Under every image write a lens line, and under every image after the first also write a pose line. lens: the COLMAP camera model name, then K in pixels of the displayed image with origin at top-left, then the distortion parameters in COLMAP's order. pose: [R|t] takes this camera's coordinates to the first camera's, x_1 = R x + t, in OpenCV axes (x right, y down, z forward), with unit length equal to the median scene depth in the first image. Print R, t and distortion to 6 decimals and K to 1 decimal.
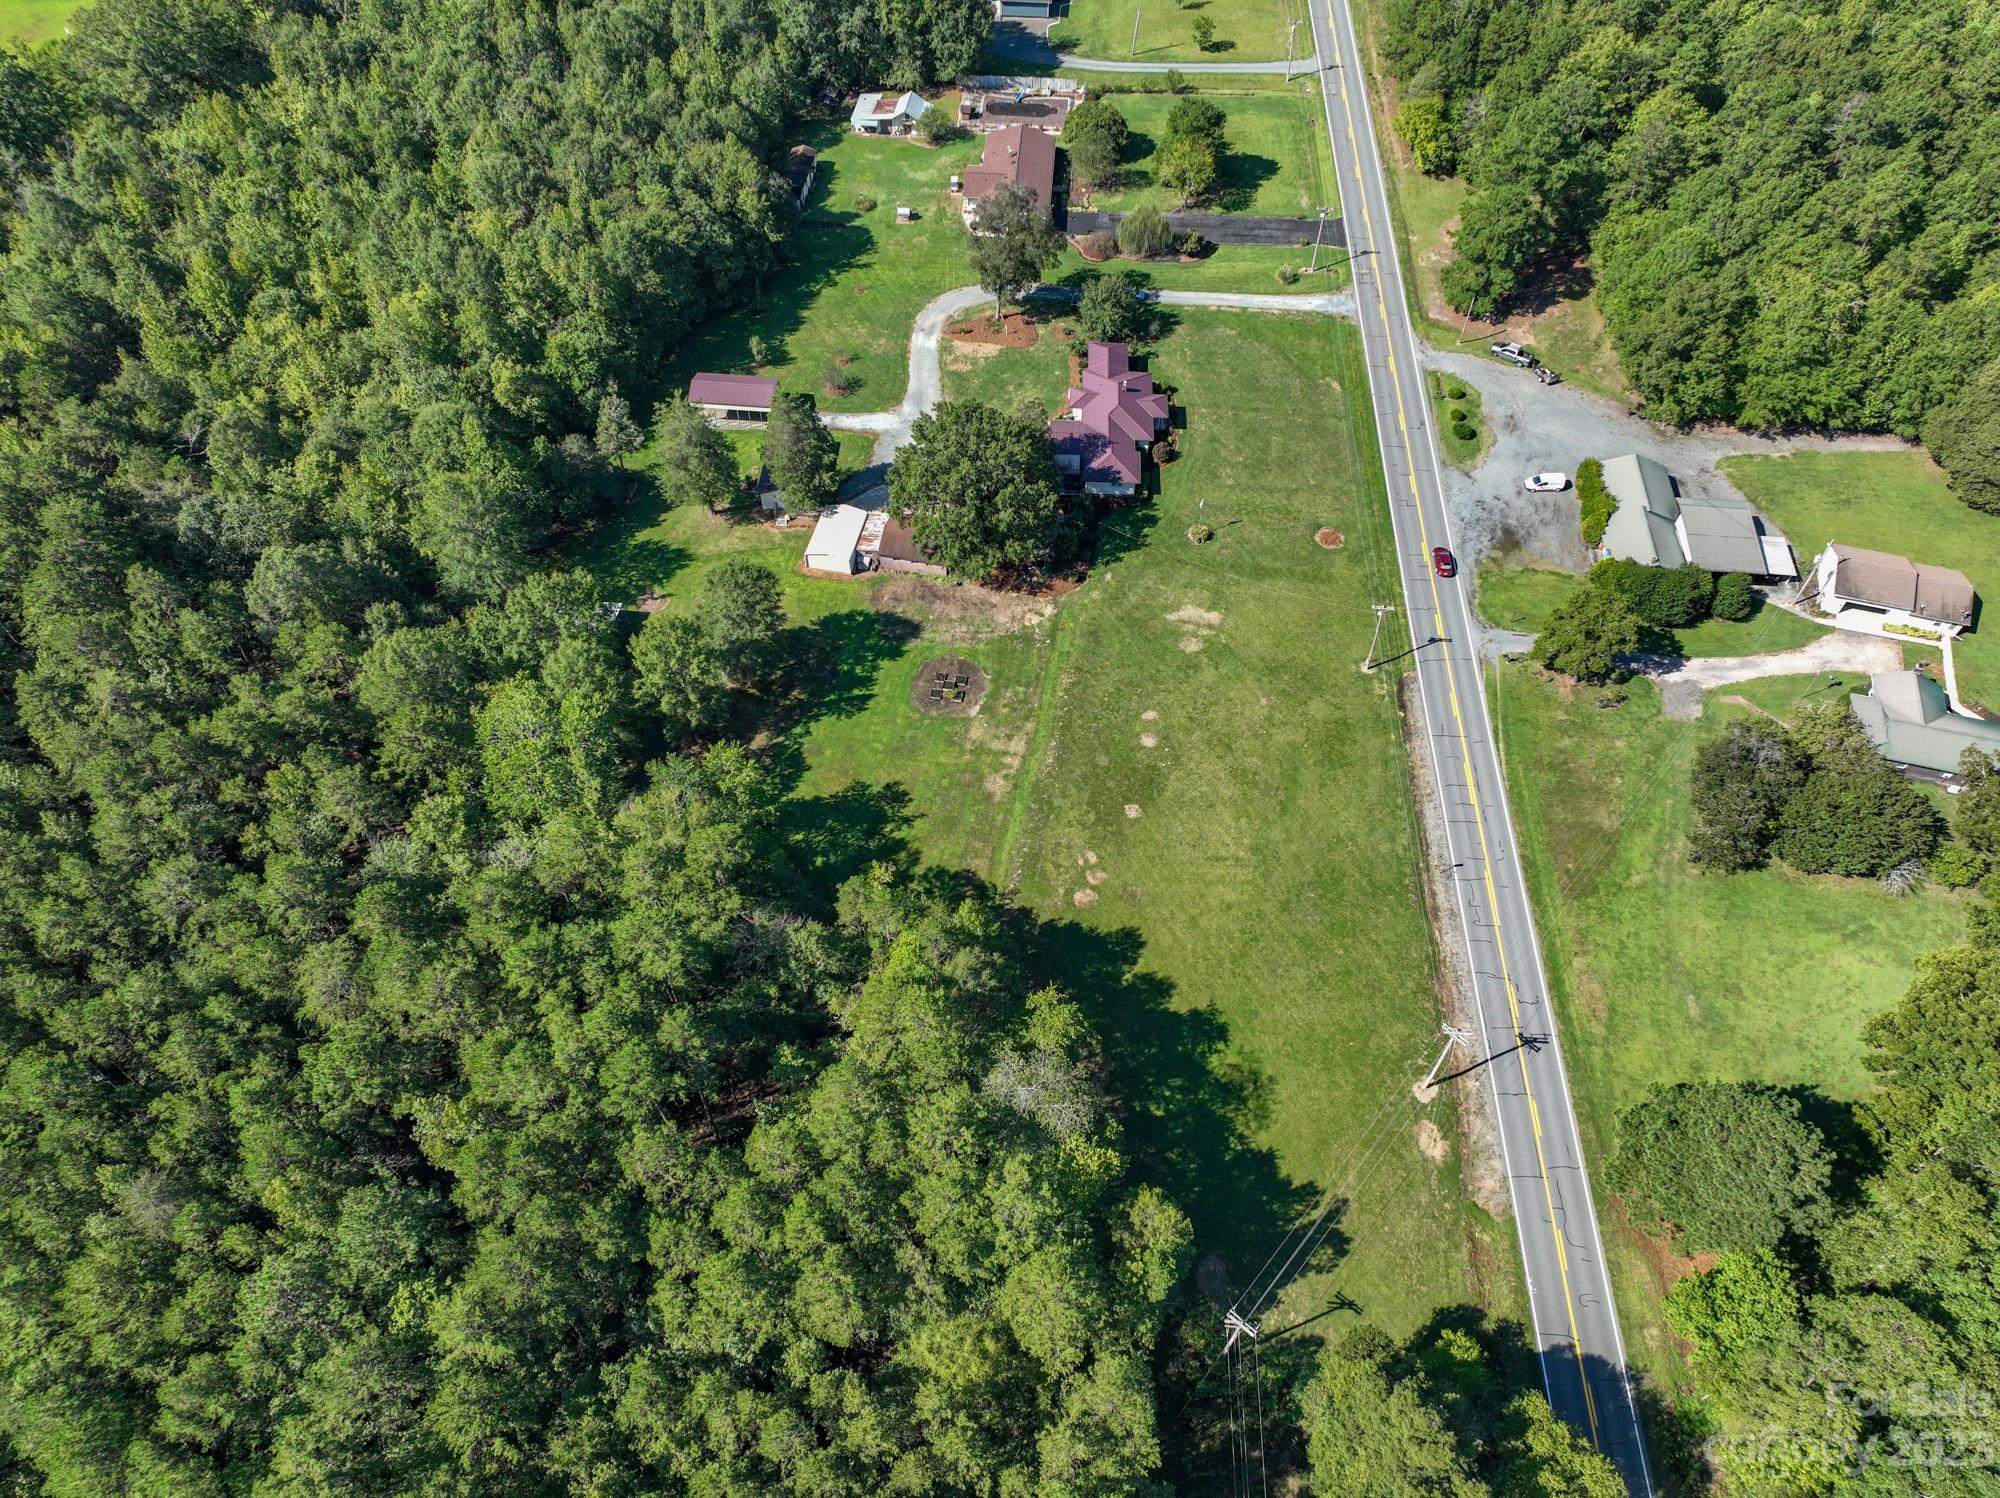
lens RADIAL K [[1410.5, 0, 1010.6], [0, 1410.5, 757.0], [0, 0, 1]] dist [-0.000435, 0.014194]
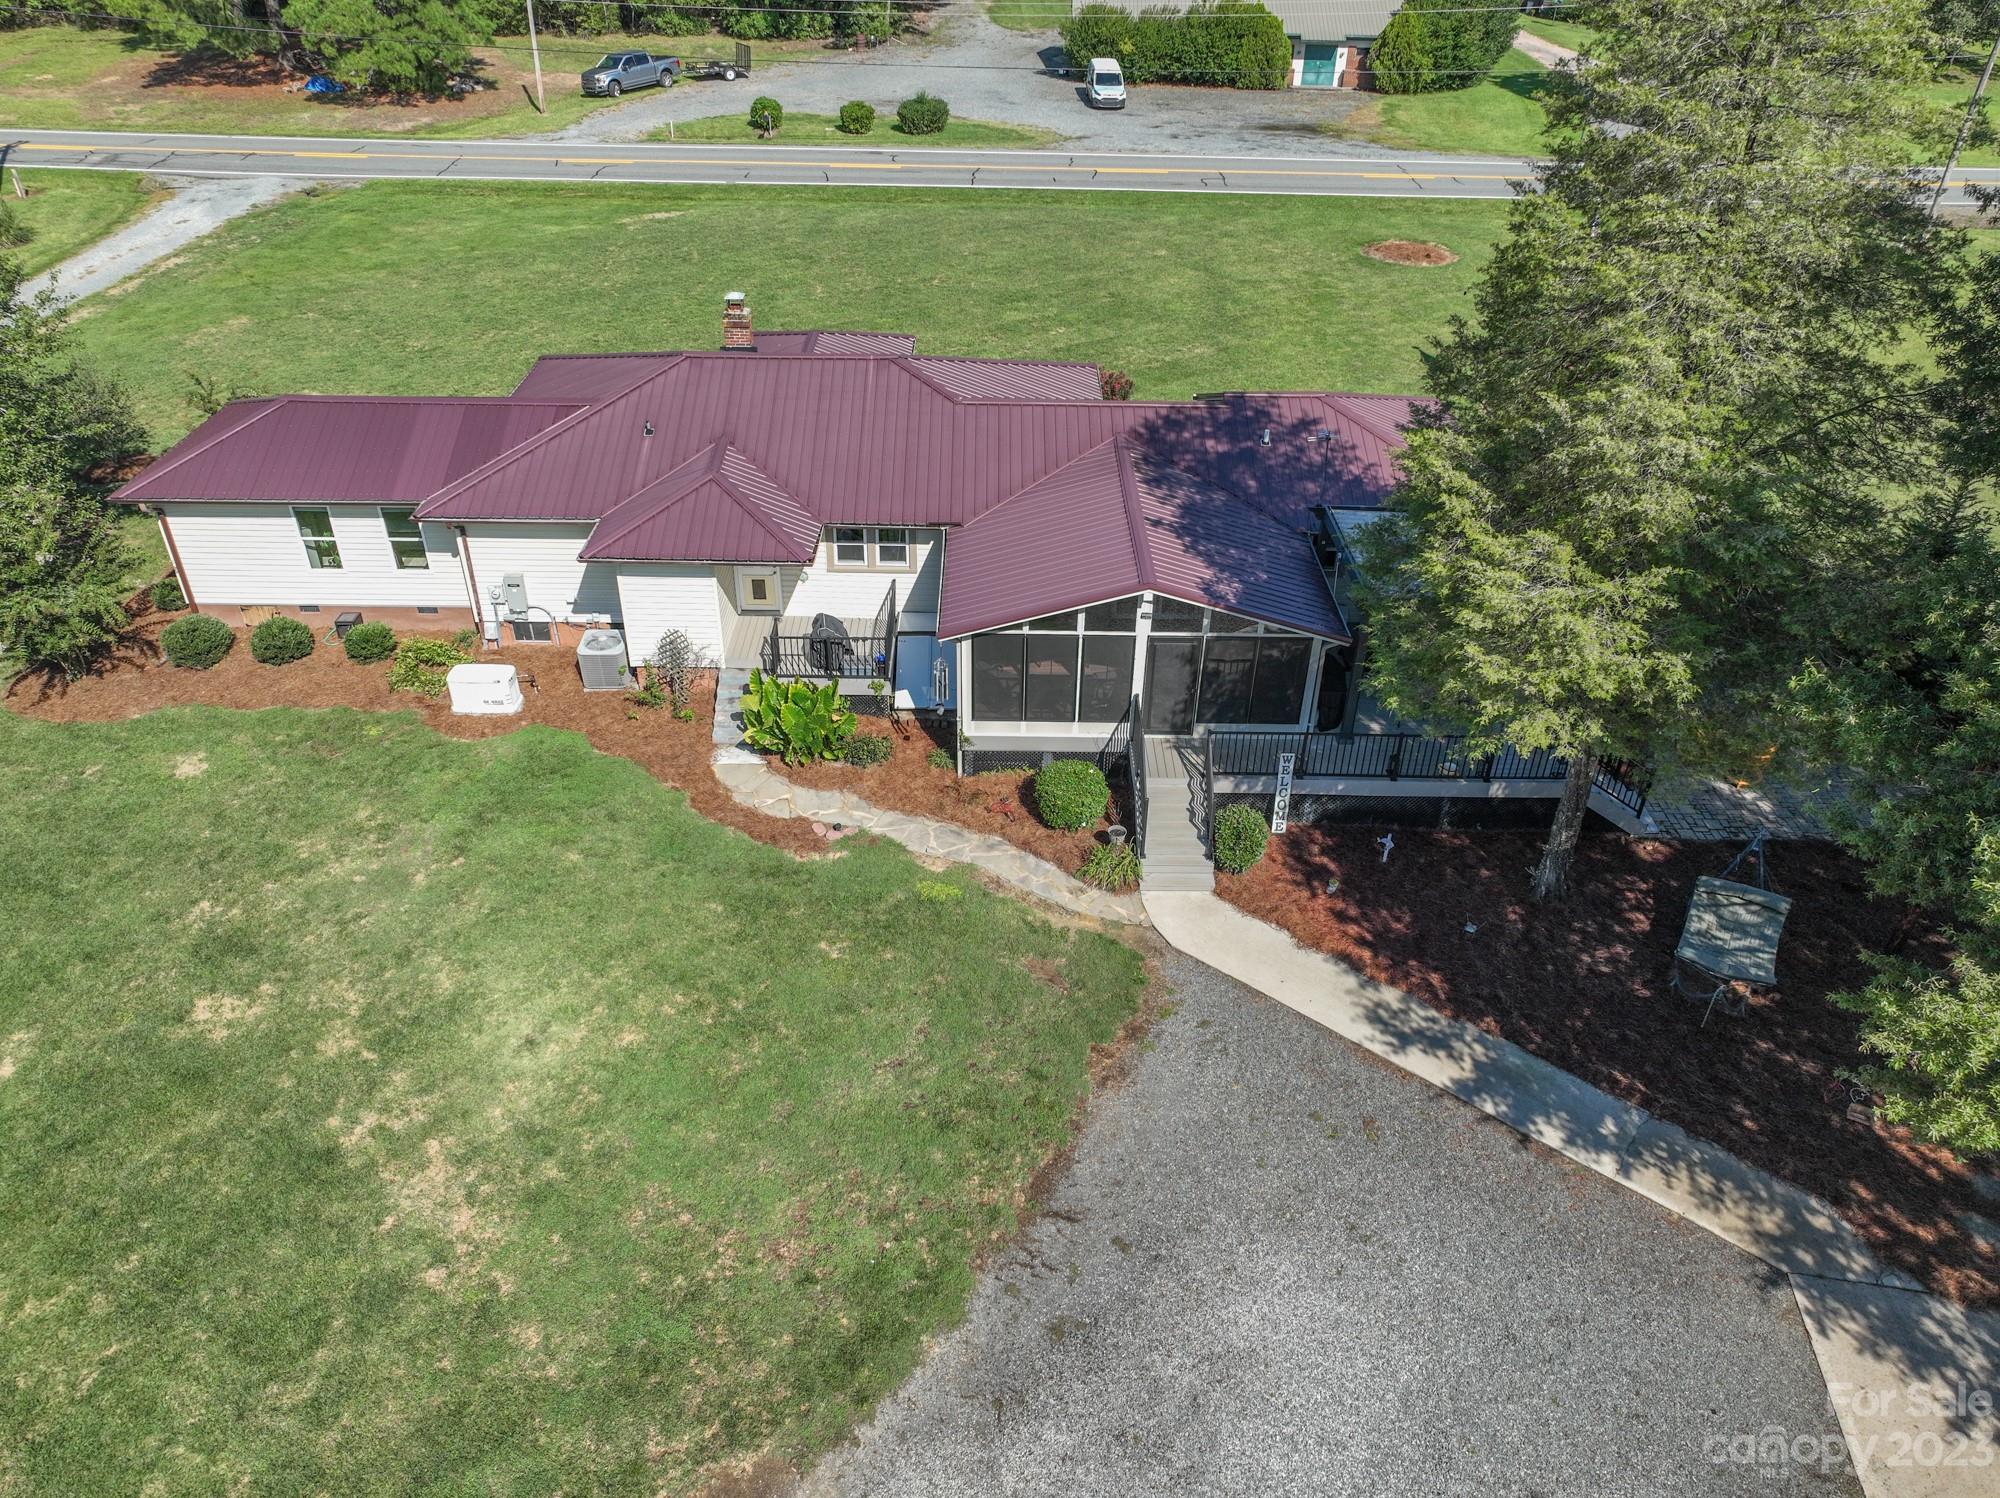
lens RADIAL K [[1410.5, 0, 993.7], [0, 1410.5, 740.8], [0, 0, 1]] dist [-0.000435, 0.014194]
pose [[-0.036366, -0.570216, 0.820689, -0.093255], [0.790805, 0.485674, 0.372489, -0.309894], [-0.610986, 0.662551, 0.433268, 1.053998]]
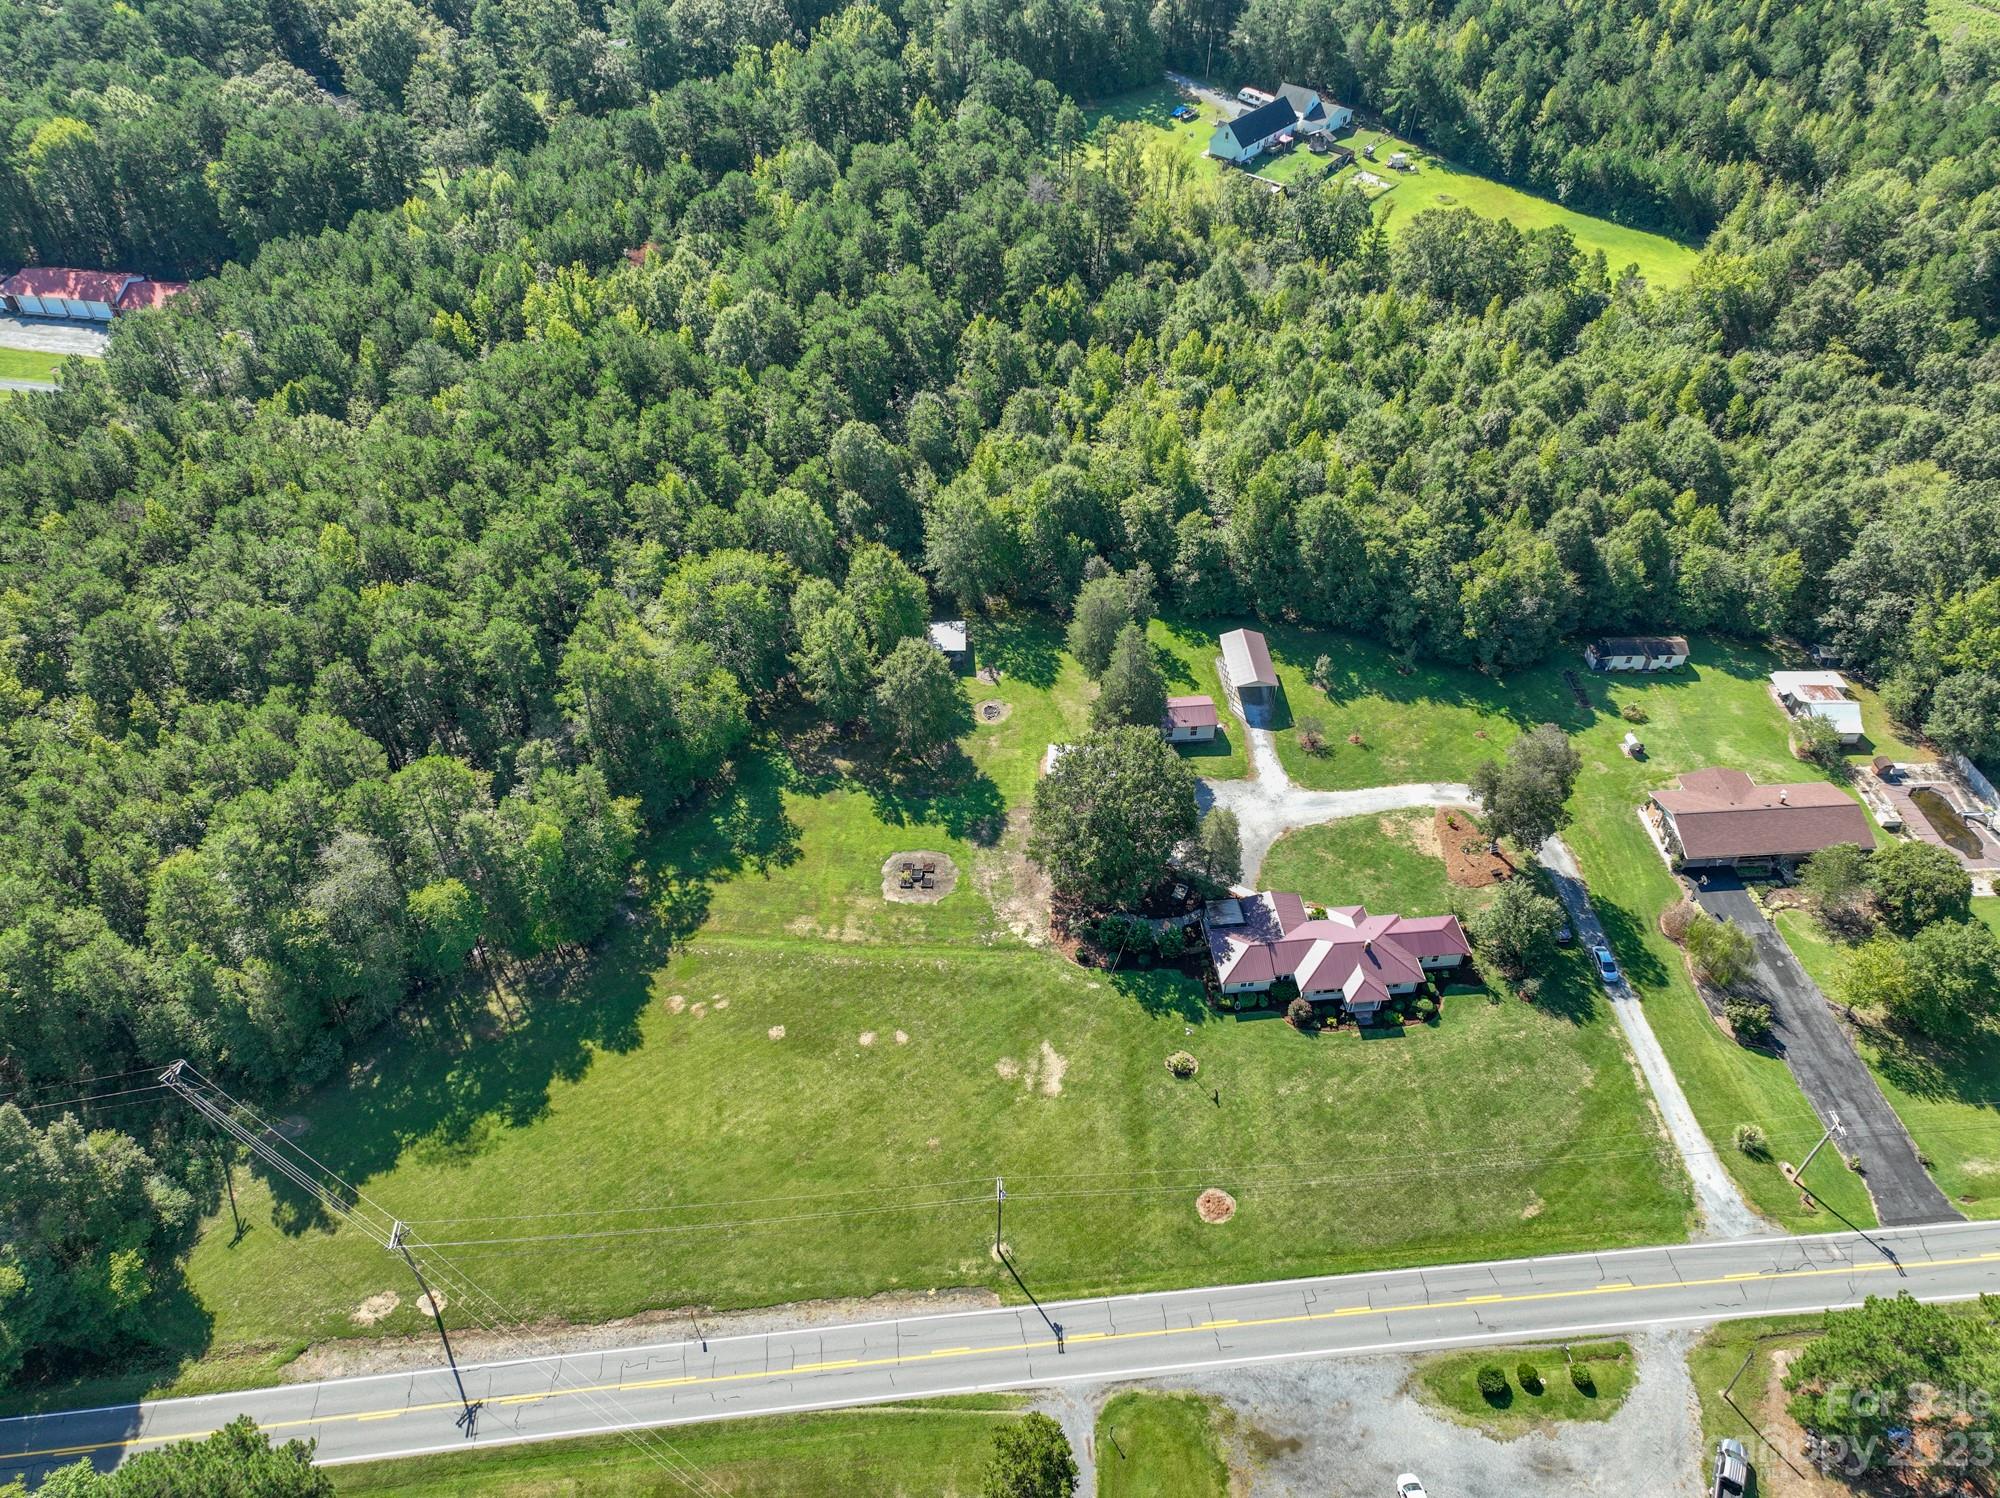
lens RADIAL K [[1410.5, 0, 997.7], [0, 1410.5, 748.0], [0, 0, 1]] dist [-0.000435, 0.014194]
pose [[0.140643, 0.663397, -0.734931, 0.645795], [-0.791220, 0.521525, 0.319347, -0.463181], [0.595139, 0.536579, 0.598242, 0.357760]]
